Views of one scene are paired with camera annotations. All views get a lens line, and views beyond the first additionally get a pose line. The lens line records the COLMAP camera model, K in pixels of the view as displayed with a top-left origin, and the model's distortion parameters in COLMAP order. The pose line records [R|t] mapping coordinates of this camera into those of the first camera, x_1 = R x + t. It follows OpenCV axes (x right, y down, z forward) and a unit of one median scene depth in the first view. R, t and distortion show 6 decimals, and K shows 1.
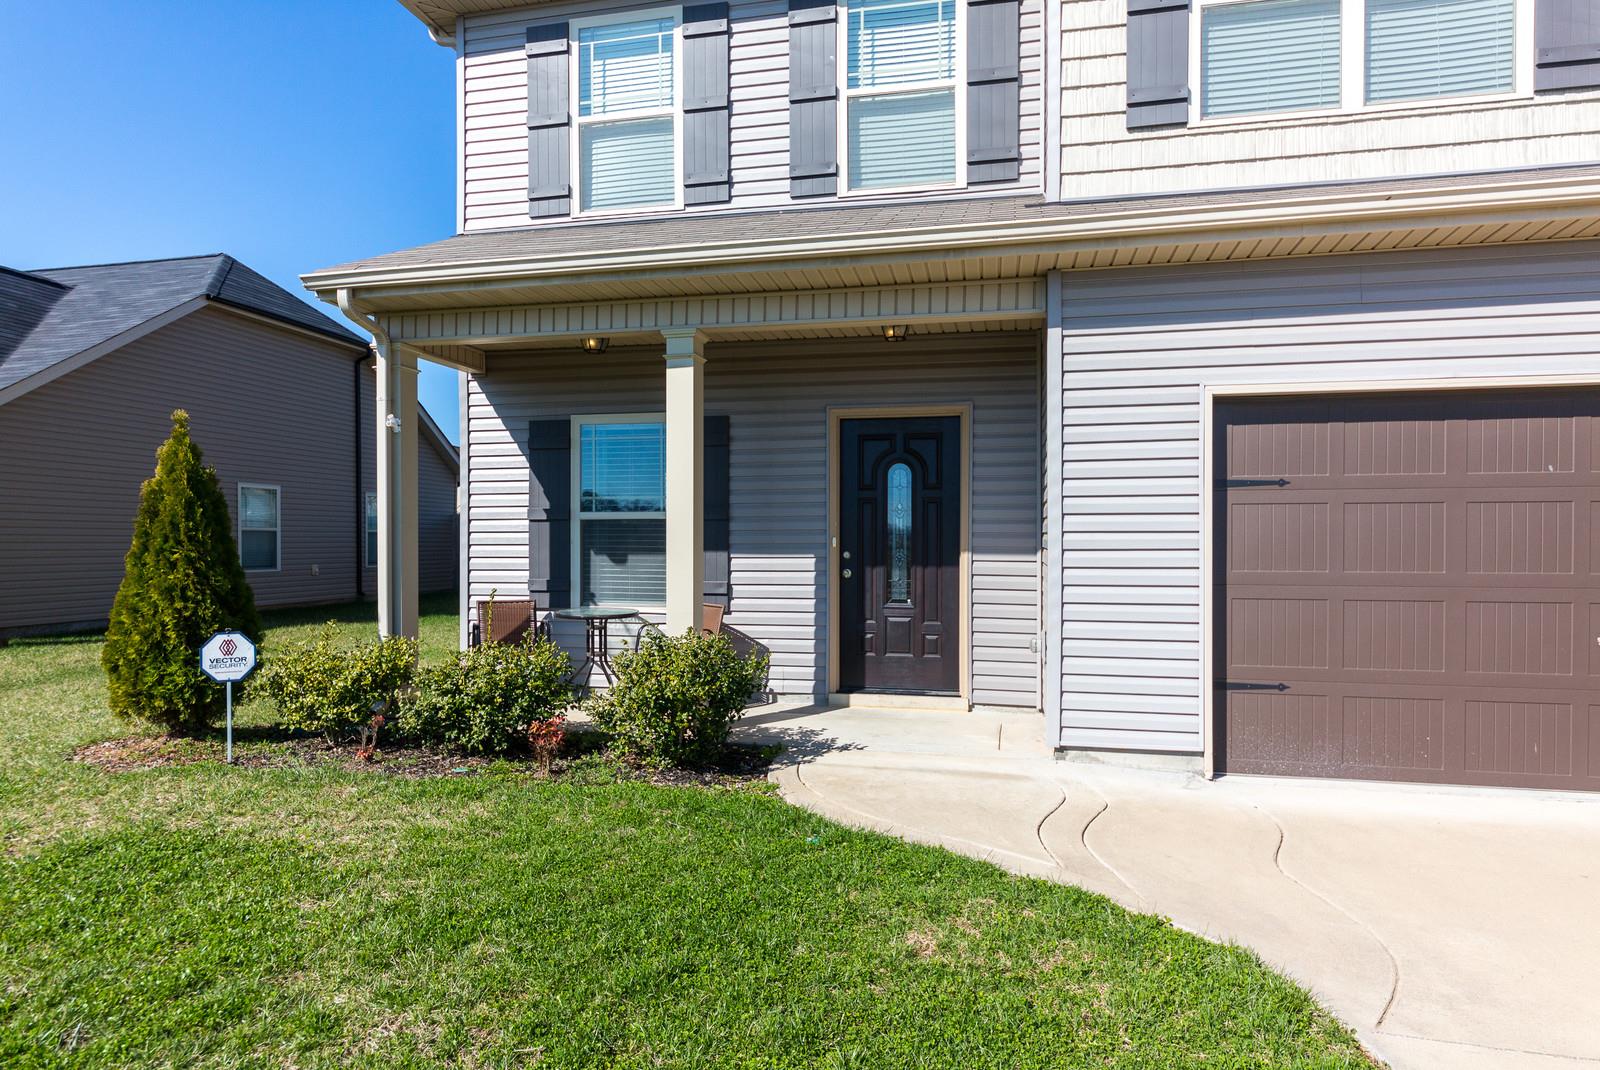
lens RADIAL K [[917.3, 0, 800.0], [0, 917.3, 535.0], [0, 0, 1]] dist [-0.000528, -0.000555]
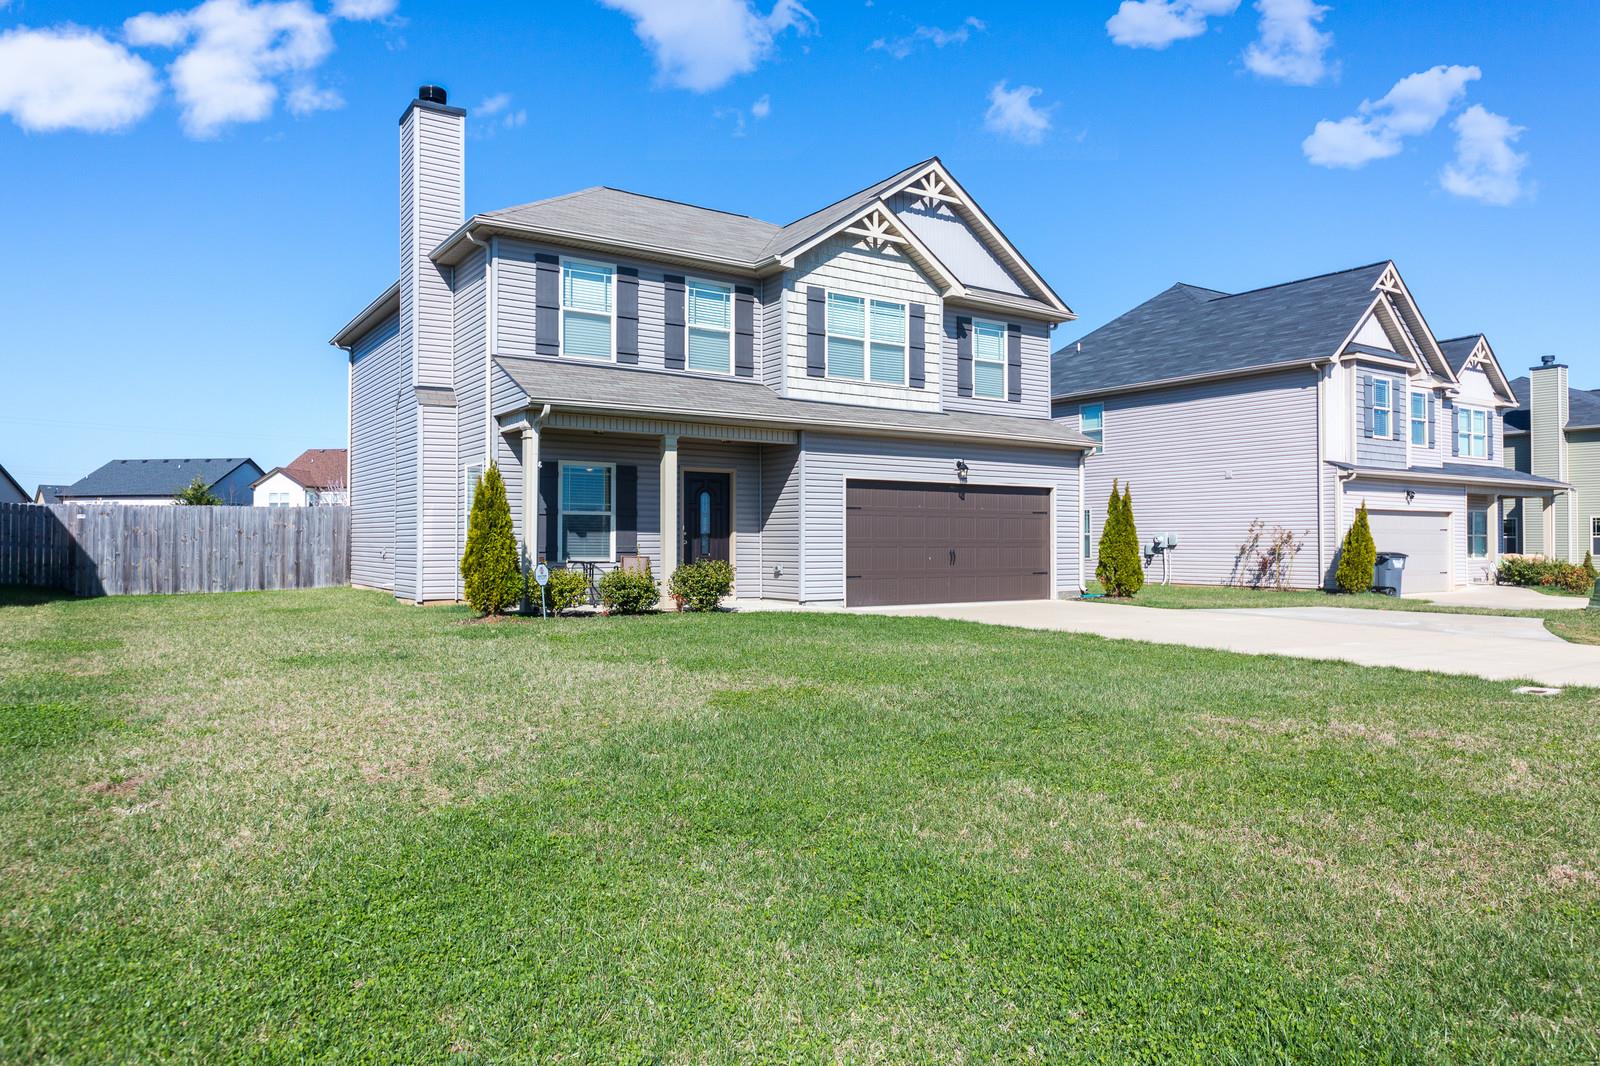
lens RADIAL K [[1074.3, 0, 800.0], [0, 1074.3, 533.0], [0, 0, 1]] dist [-0.000764, -0.000080]
pose [[0.688580, 0.009084, 0.725104, -1.687627], [-0.000191, 0.999924, -0.012347, 0.054203], [-0.725161, 0.008363, 0.688529, -1.004810]]
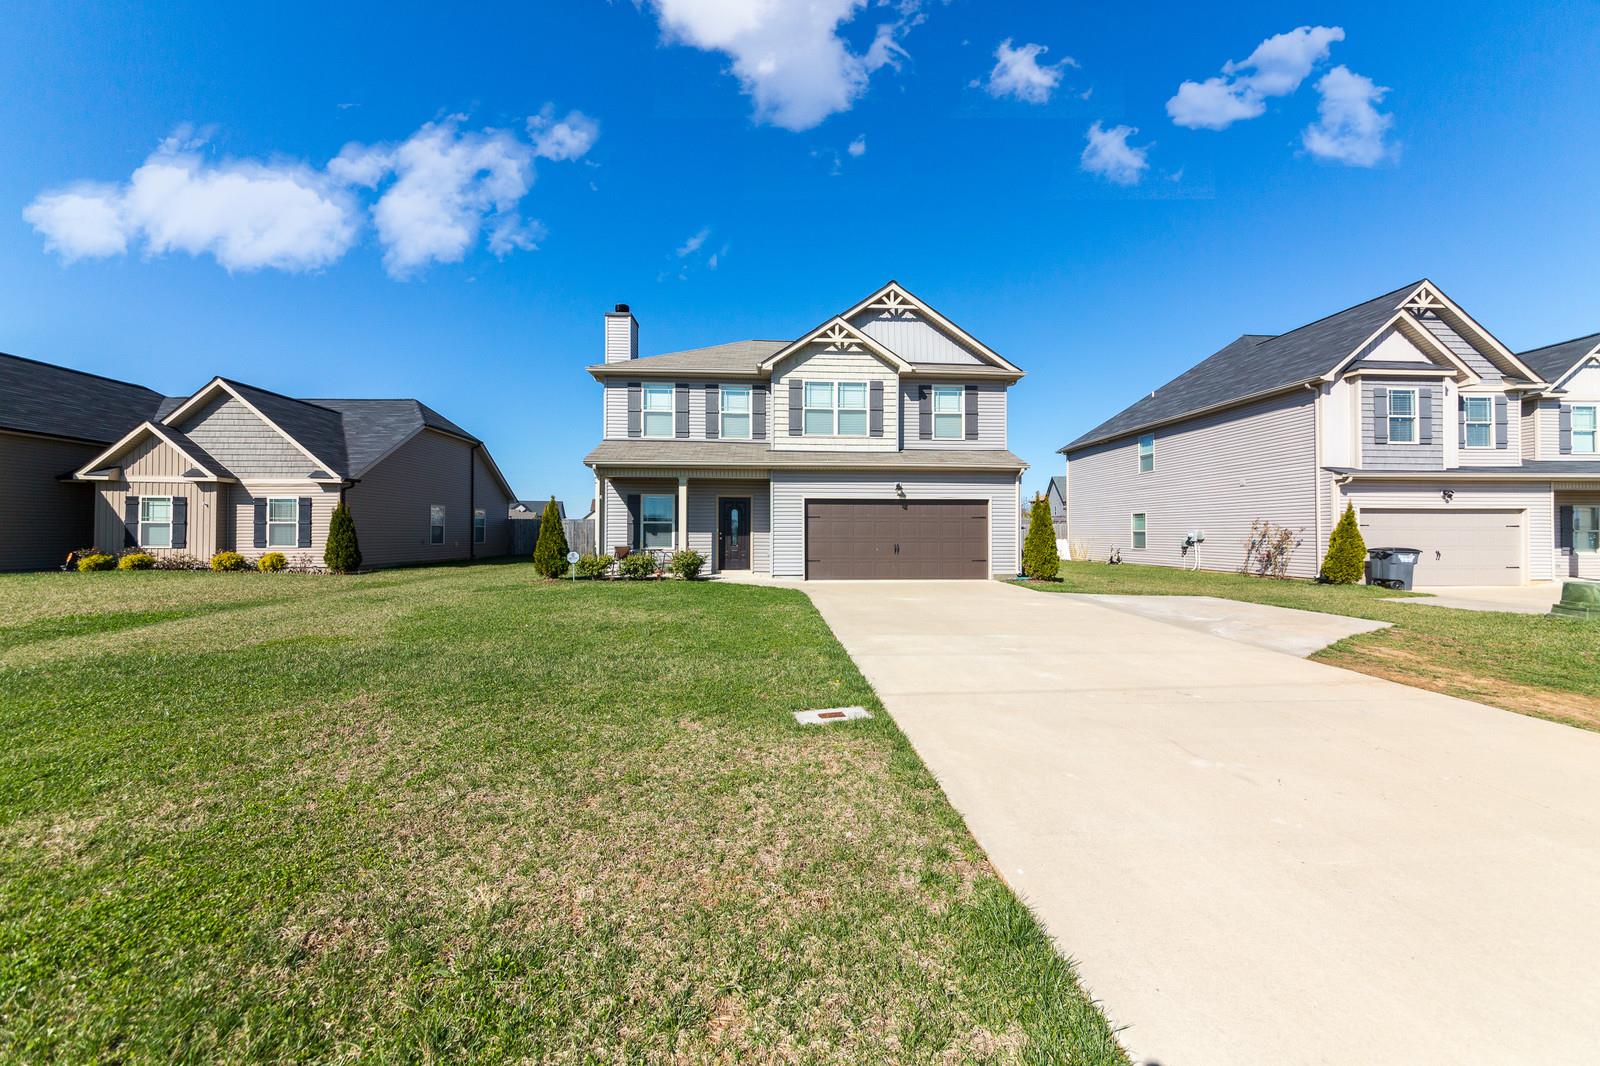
lens RADIAL K [[566.8, 0, 800.0], [0, 566.8, 533.0], [0, 0, 1]] dist [0.000019, -0.000027]
pose [[0.962963, 0.003308, 0.269612, -0.273908], [-0.001957, 0.999984, -0.005279, 0.033324], [-0.269625, 0.004556, 0.962955, -1.389429]]
